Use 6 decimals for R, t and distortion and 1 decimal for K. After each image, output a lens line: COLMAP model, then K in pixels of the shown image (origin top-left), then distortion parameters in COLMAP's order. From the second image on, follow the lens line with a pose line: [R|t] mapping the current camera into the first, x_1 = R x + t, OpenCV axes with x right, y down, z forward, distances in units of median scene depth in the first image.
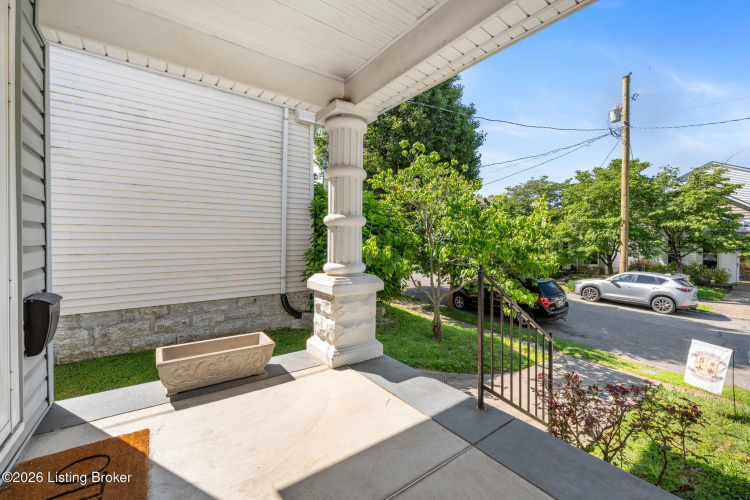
lens RADIAL K [[302.9, 0, 374.9], [0, 302.9, 240.9], [0, 0, 1]] dist [0.001373, 0.000000]
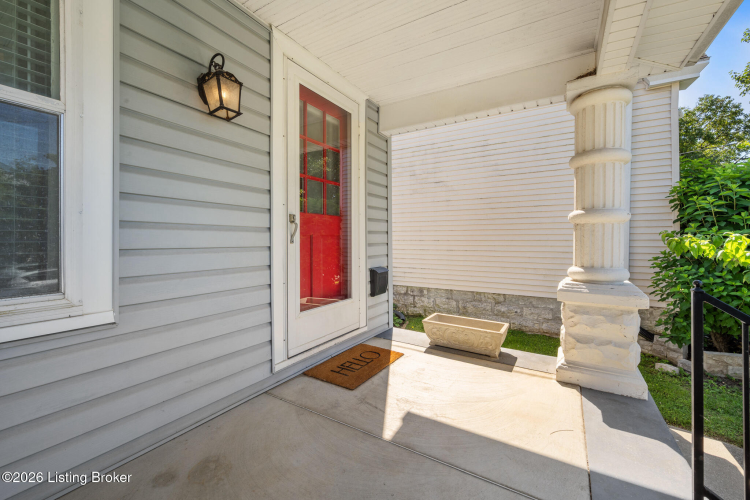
lens RADIAL K [[306.5, 0, 384.2], [0, 306.5, 239.8], [0, 0, 1]] dist [-0.001934, -0.000182]
pose [[0.396165, -0.003538, -0.918173, 0.494306], [-0.002003, 0.999987, -0.004717, 0.002645], [0.918177, 0.003708, 0.396153, 0.153136]]
